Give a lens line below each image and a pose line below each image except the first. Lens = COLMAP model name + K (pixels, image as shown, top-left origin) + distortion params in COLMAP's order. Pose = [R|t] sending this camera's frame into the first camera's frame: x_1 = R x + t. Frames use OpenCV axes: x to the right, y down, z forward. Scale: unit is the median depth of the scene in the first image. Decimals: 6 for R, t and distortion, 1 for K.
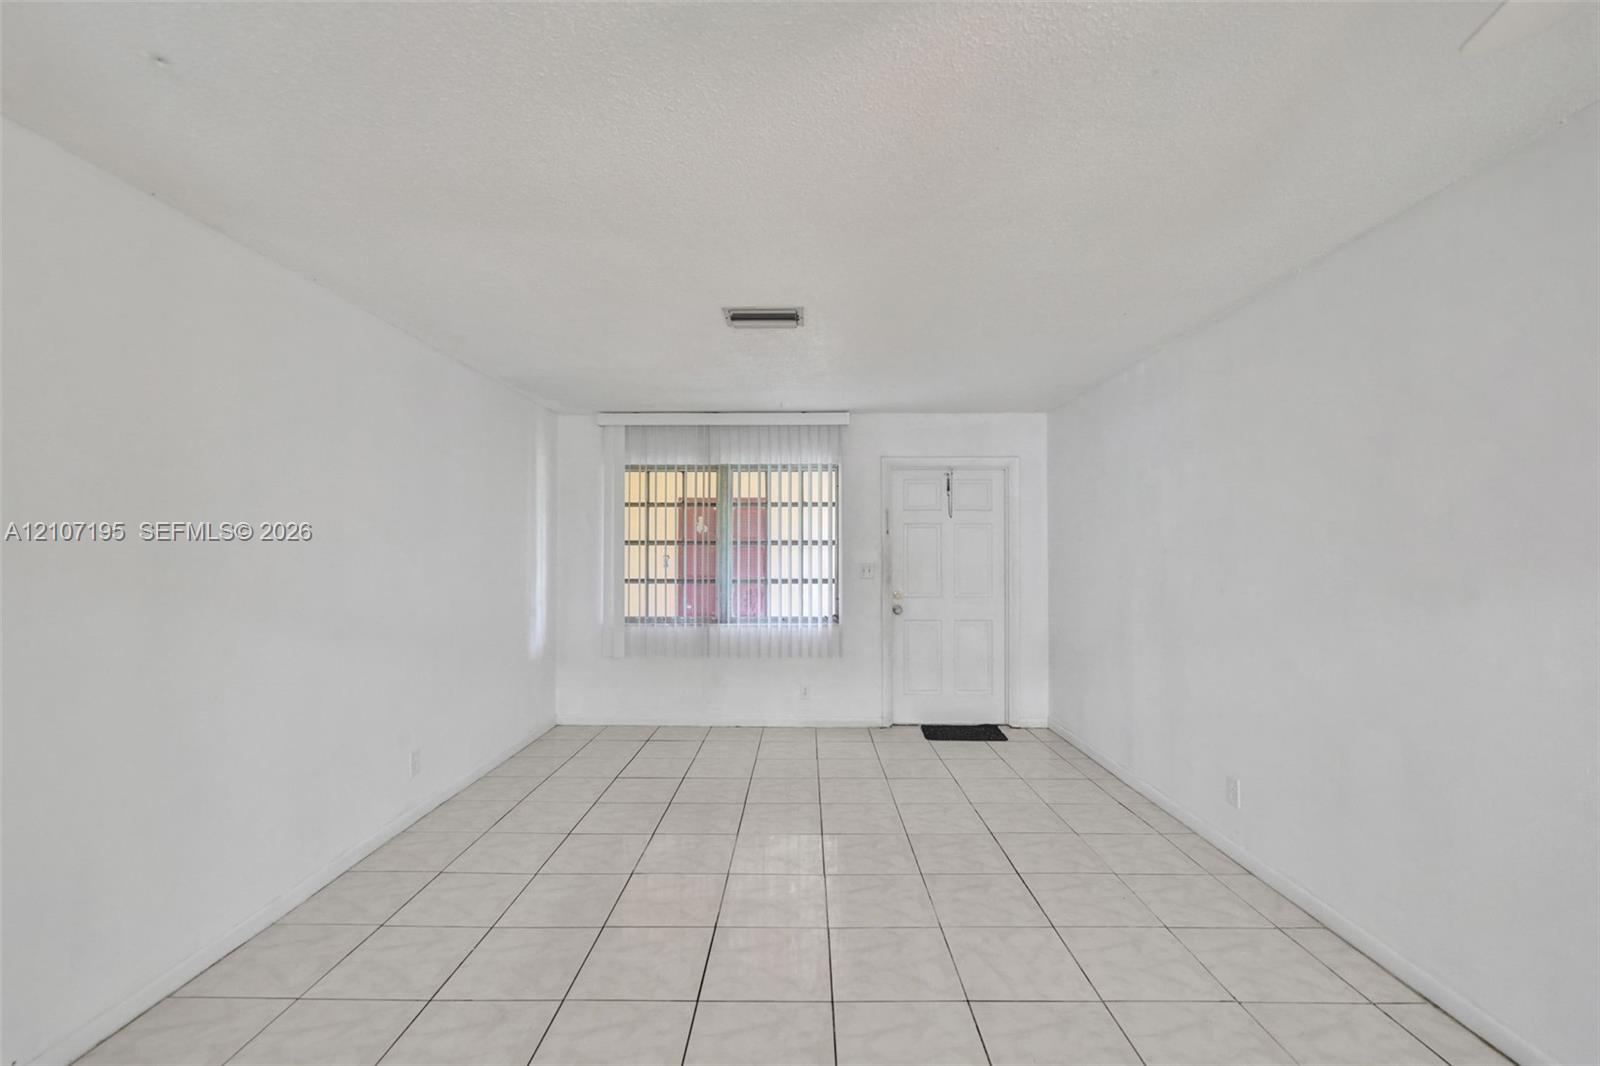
lens RADIAL K [[686.4, 0, 808.2], [0, 686.4, 543.6], [0, 0, 1]] dist [-0.005303, -0.000418]
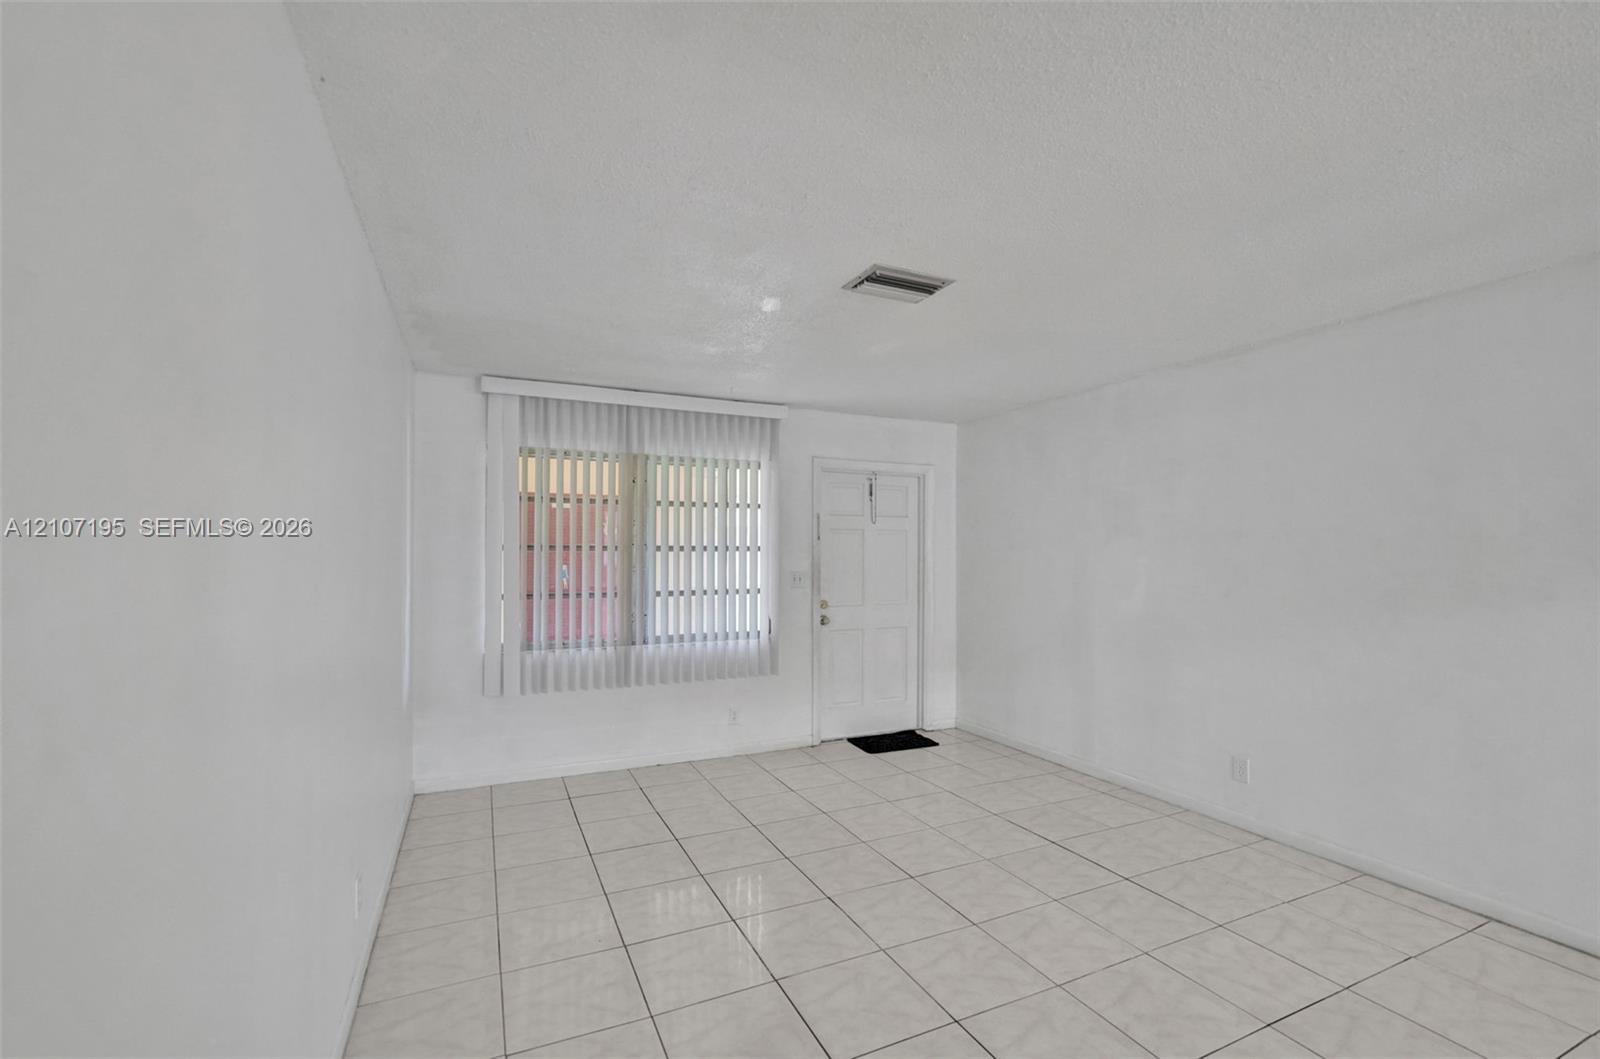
lens RADIAL K [[686.4, 0, 799.2], [0, 686.4, 557.5], [0, 0, 1]] dist [-0.004787, 0.000118]
pose [[0.904939, -0.001351, 0.425539, -0.309017], [-0.004573, 0.999906, 0.012899, -0.001847], [-0.425516, -0.013619, 0.904848, 0.164260]]
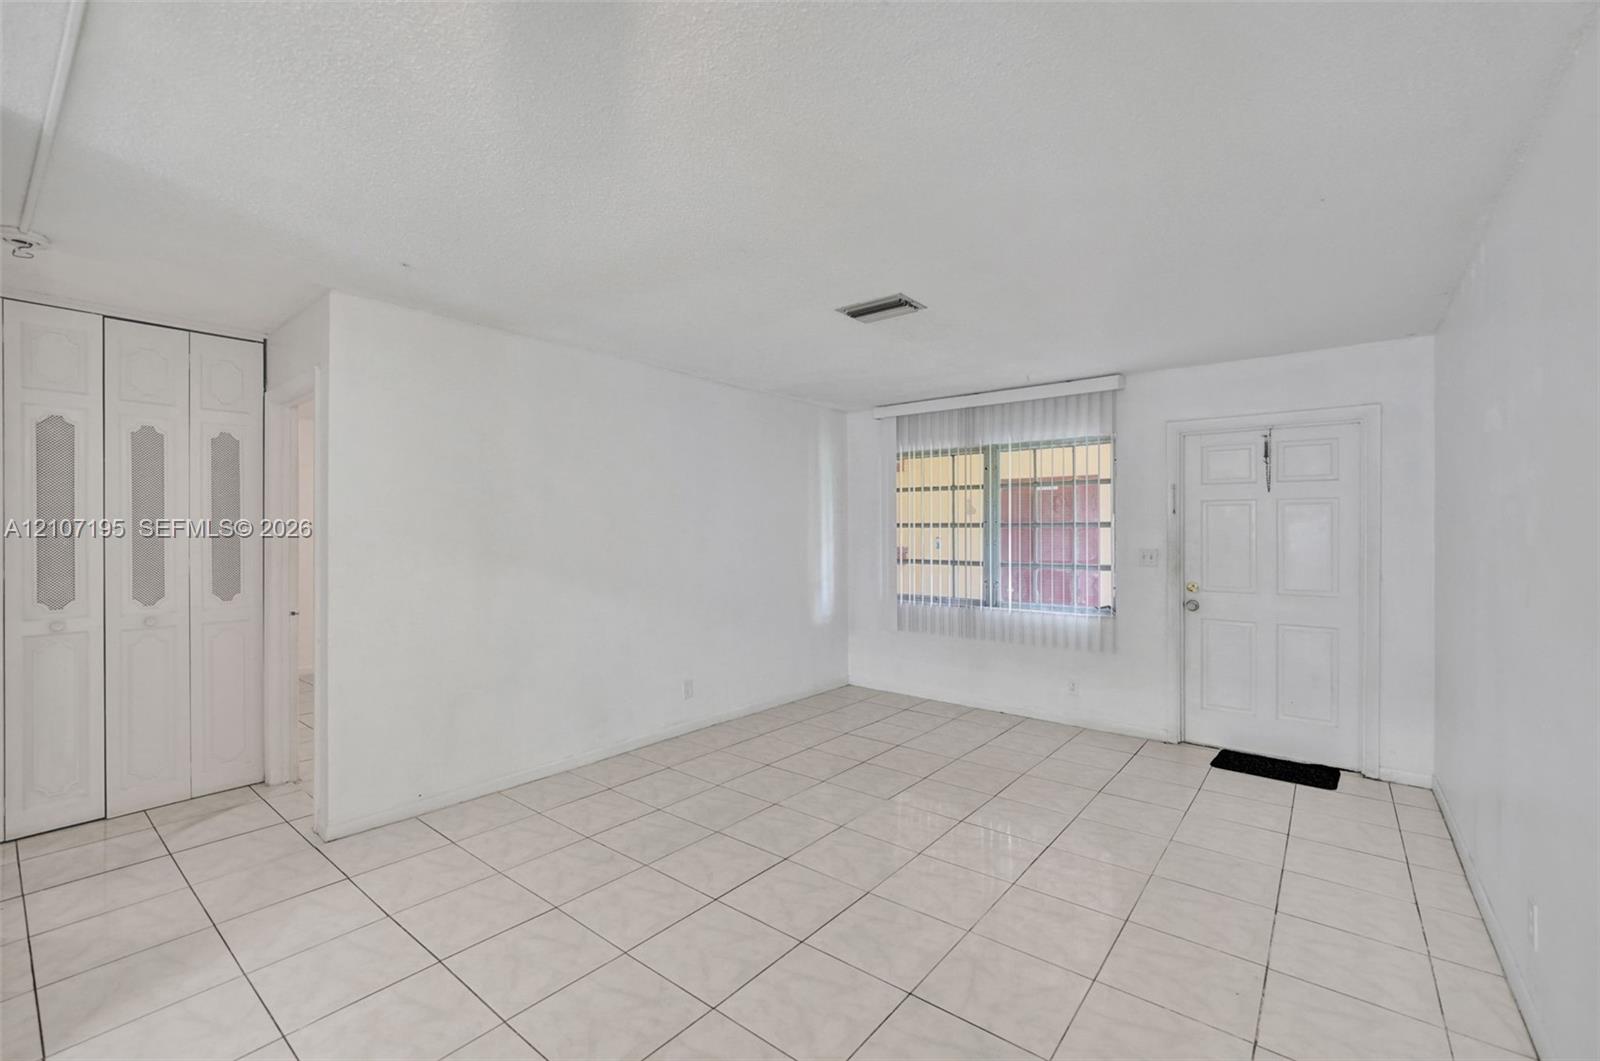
lens RADIAL K [[686.4, 0, 793.6], [0, 686.4, 531.4], [0, 0, 1]] dist [-0.005303, -0.000418]
pose [[0.774978, 0.001943, -0.631985, 0.285273], [0.002035, 0.999982, 0.005571, 0.002410], [0.631985, -0.005603, 0.774961, 0.058035]]
